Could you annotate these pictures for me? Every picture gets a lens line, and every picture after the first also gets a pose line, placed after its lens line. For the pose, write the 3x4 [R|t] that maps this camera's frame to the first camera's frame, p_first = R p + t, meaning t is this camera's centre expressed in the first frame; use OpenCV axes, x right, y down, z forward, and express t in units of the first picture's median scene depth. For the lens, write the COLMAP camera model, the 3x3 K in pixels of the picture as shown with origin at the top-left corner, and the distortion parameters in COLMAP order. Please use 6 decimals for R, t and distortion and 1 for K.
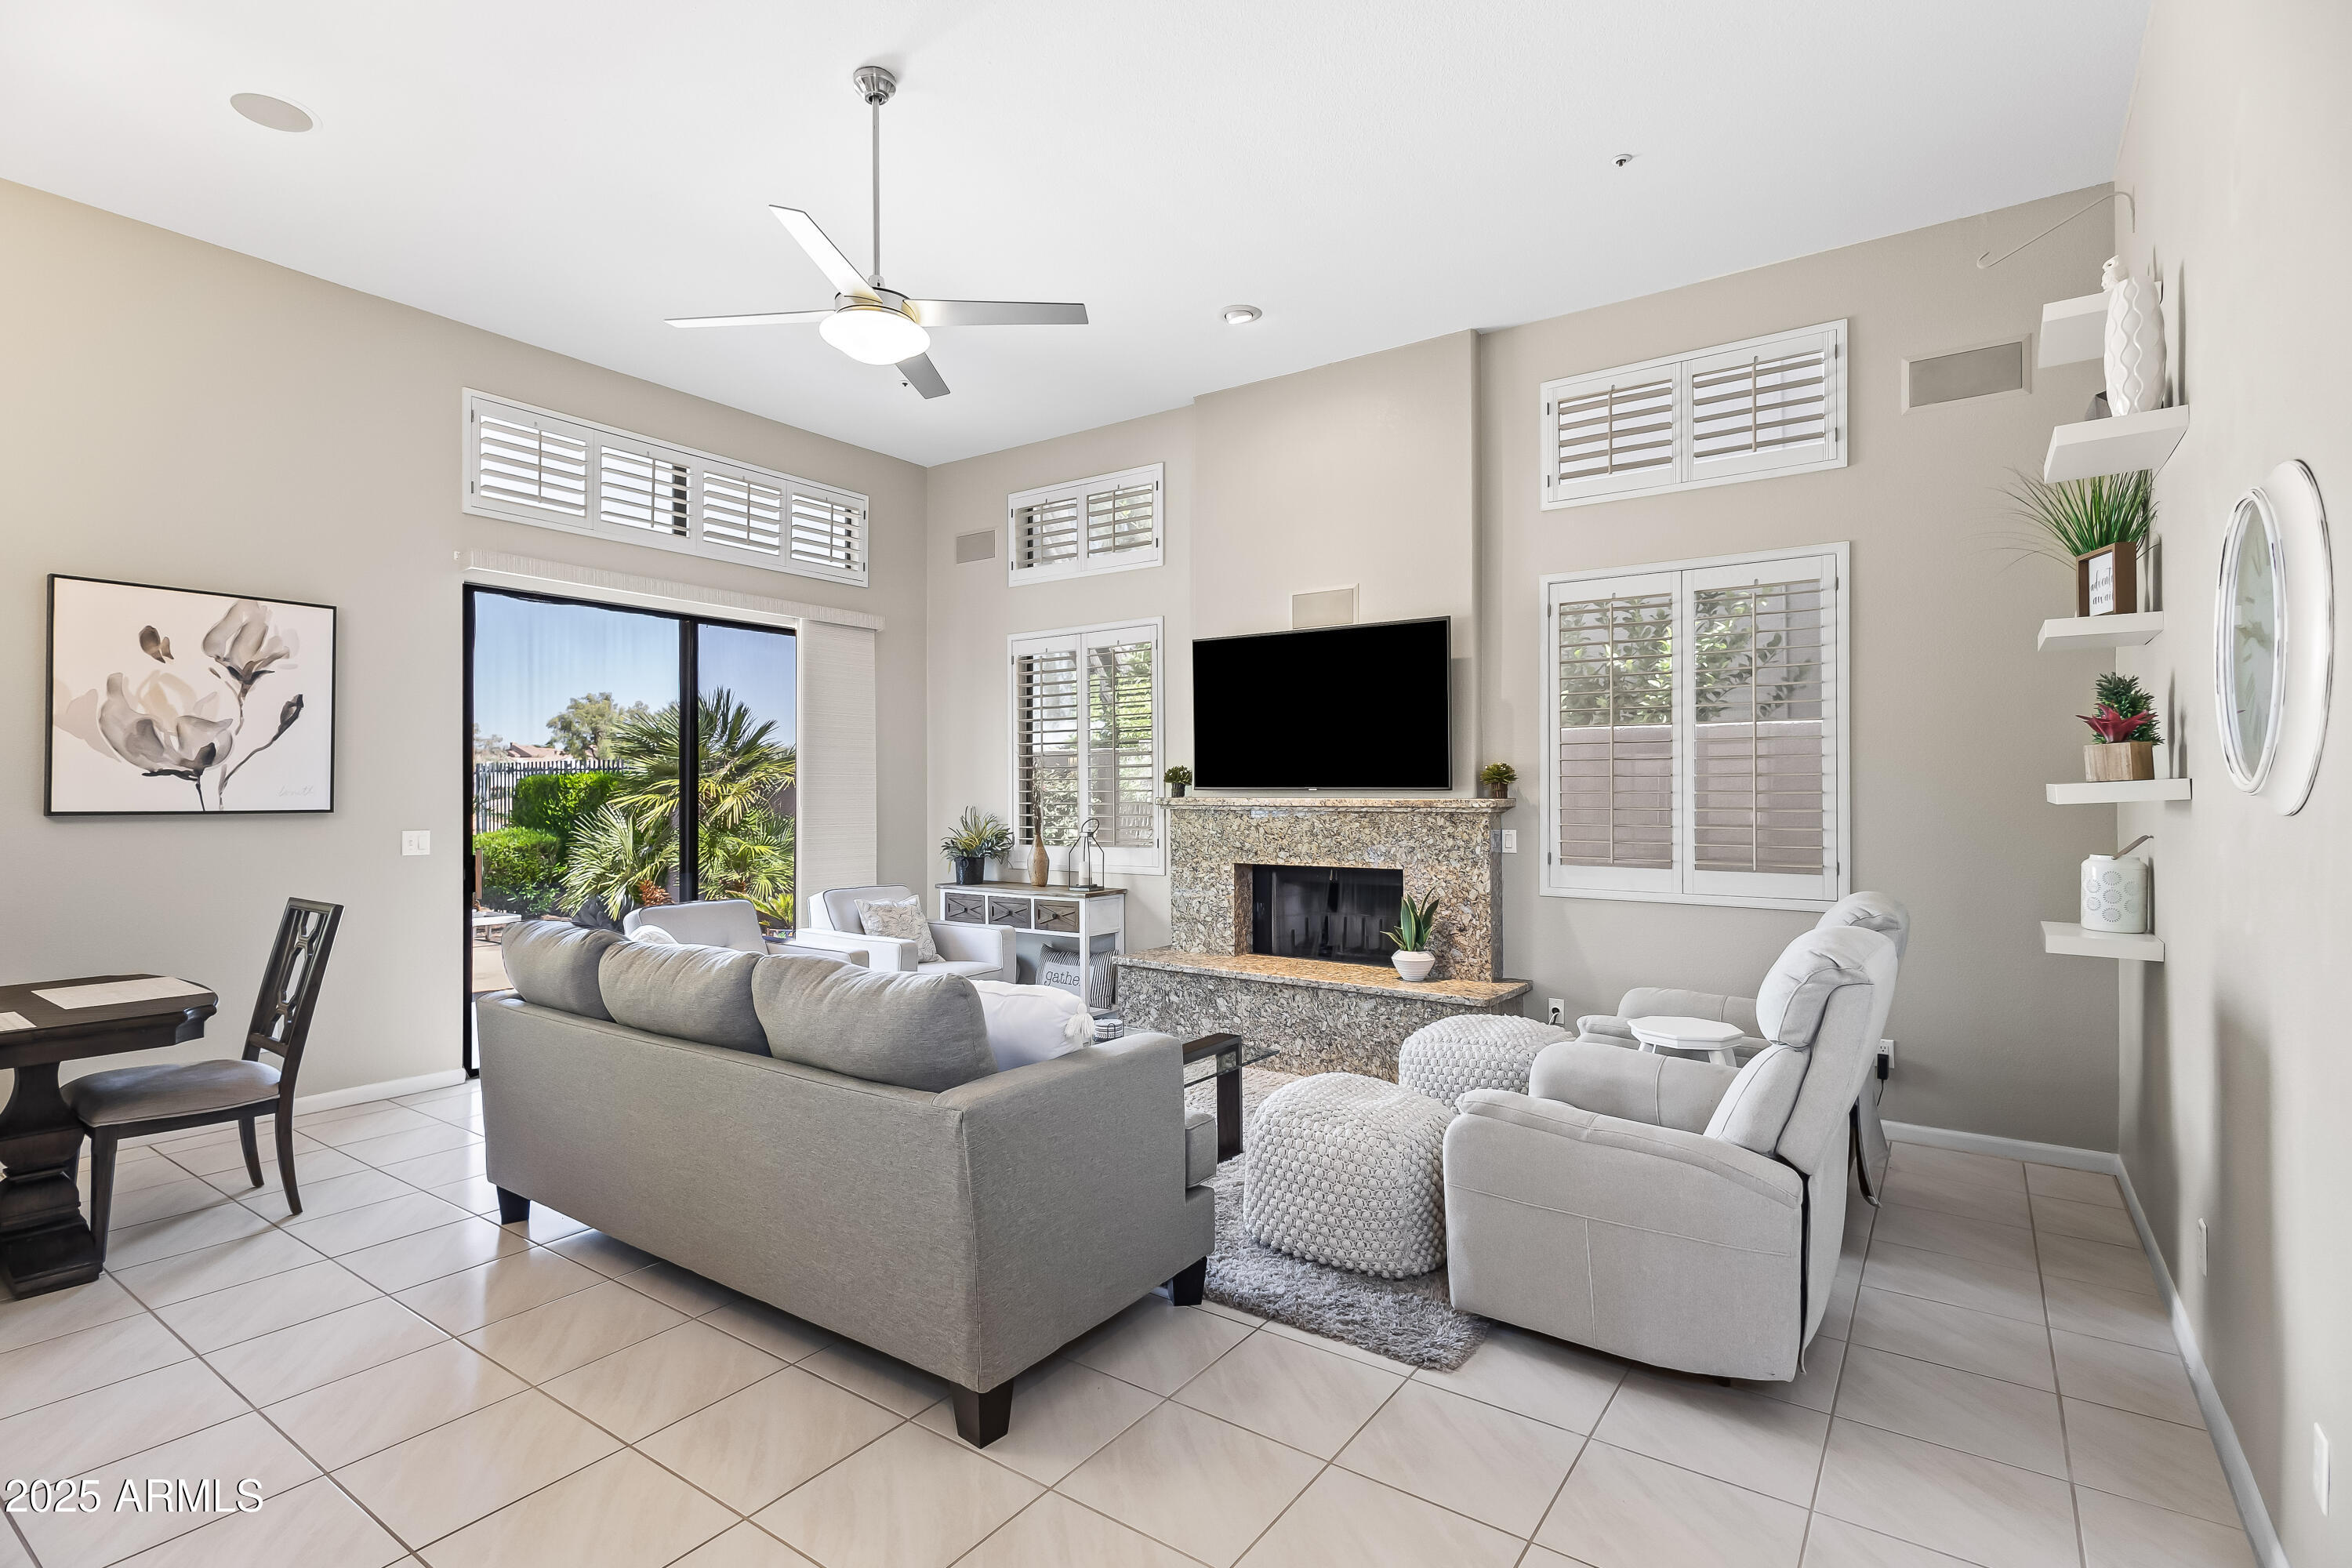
lens RADIAL K [[1118.9, 0, 1152.5], [0, 1118.9, 785.3], [0, 0, 1]] dist [0.006598, -0.000642]
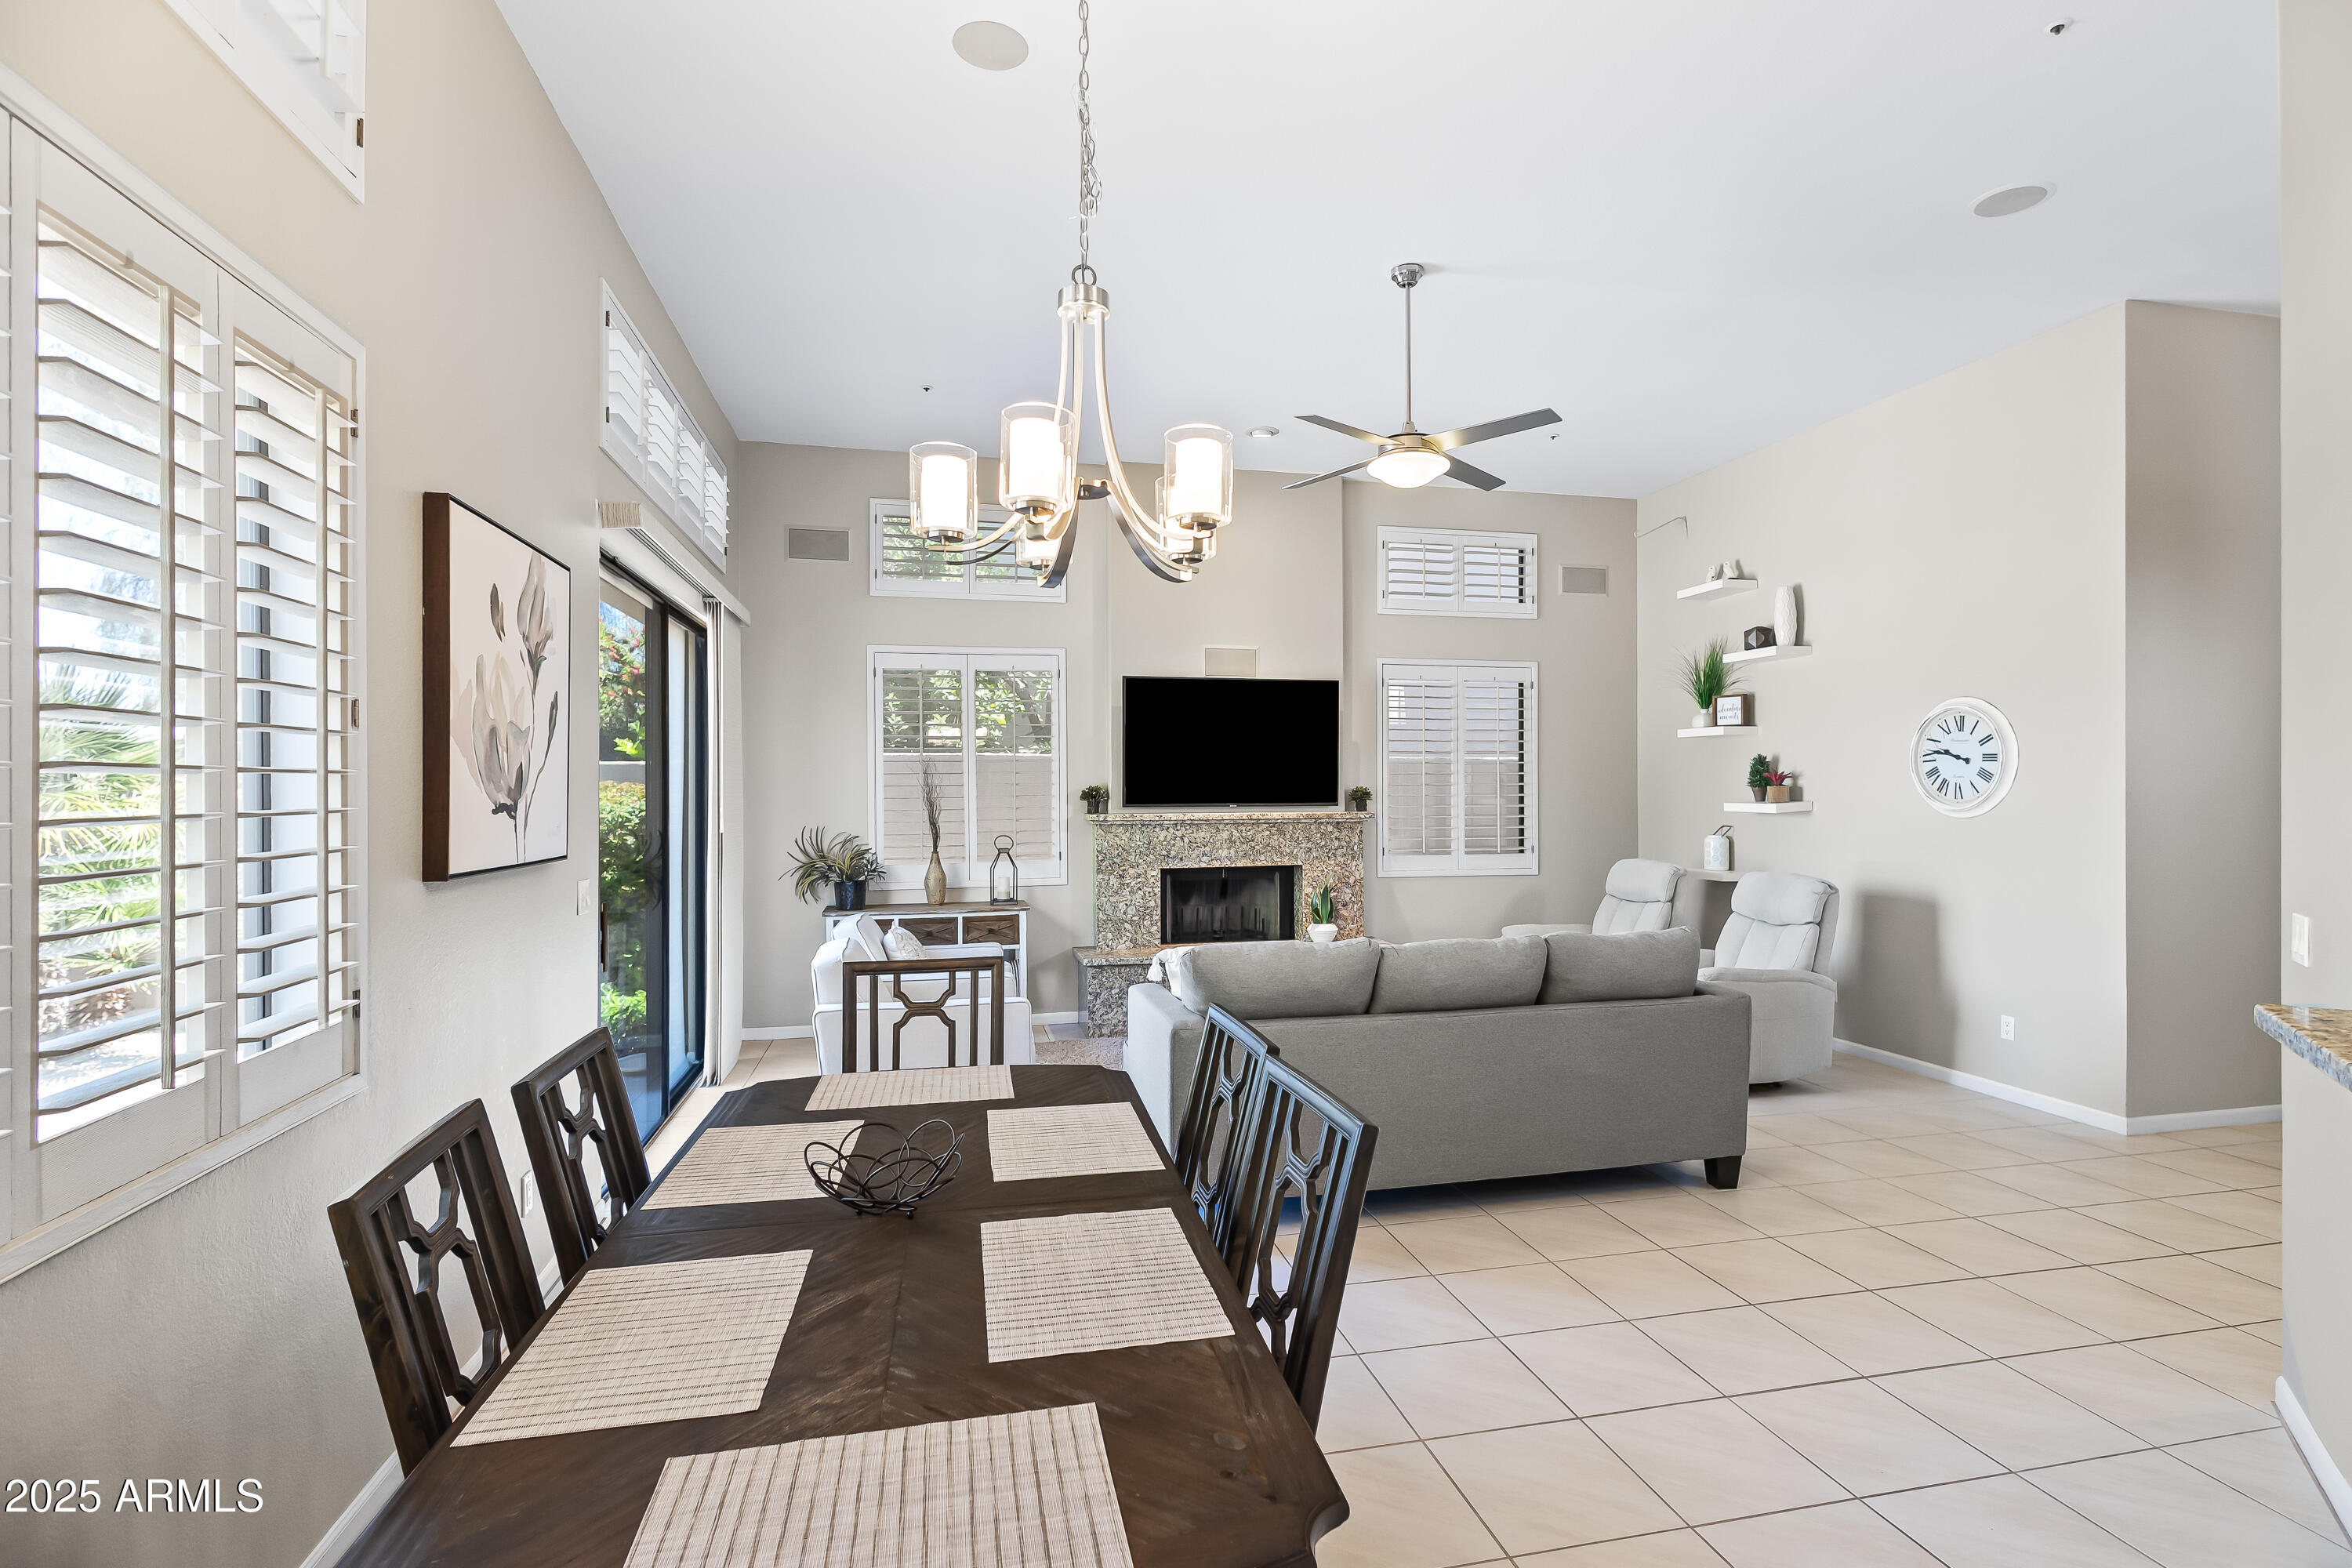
lens RADIAL K [[1118.9, 0, 1211.0], [0, 1118.9, 802.3], [0, 0, 1]] dist [0.006598, -0.000642]
pose [[0.652678, -0.010105, 0.757568, -0.891651], [0.000782, 0.999920, 0.012663, -0.017965], [-0.757635, -0.007673, 0.652633, 0.210226]]
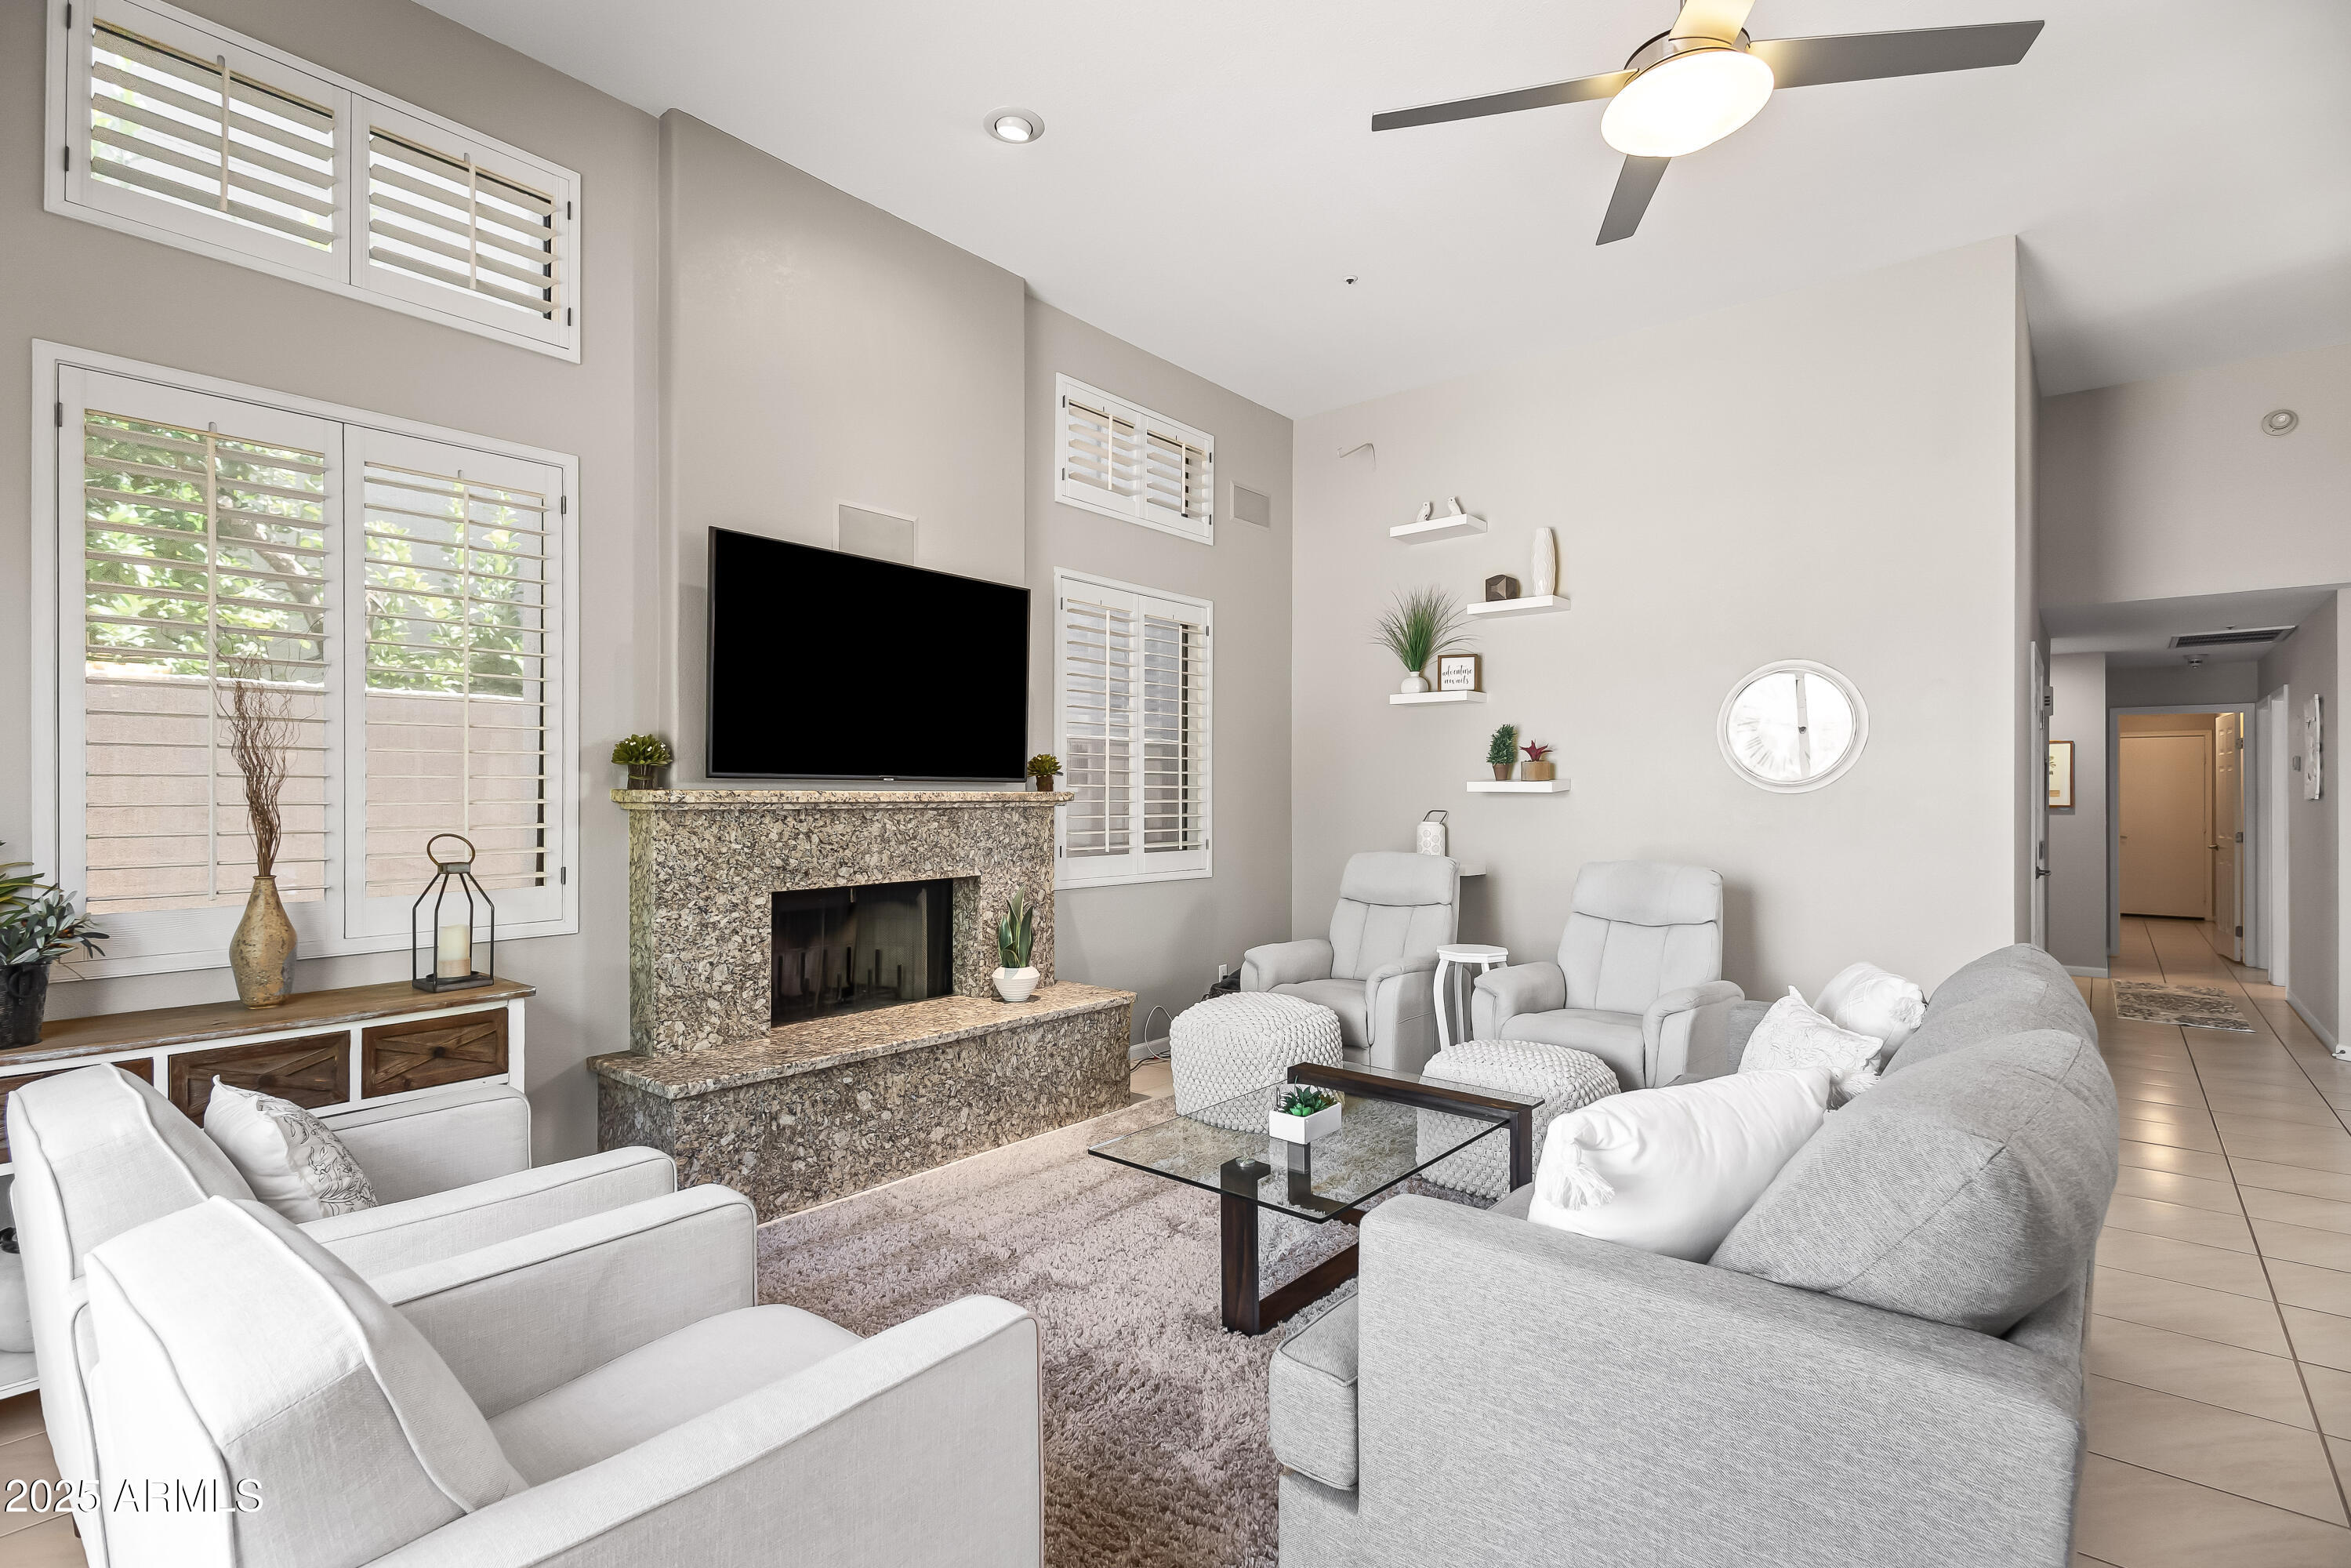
lens RADIAL K [[1118.5, 0, 1160.5], [0, 1118.5, 795.5], [0, 0, 1]] dist [0.006598, -0.000642]
pose [[0.080040, 0.001465, 0.996791, -0.622469], [-0.003684, 0.999993, -0.001174, 0.015730], [-0.996785, -0.003579, 0.080045, 0.819433]]
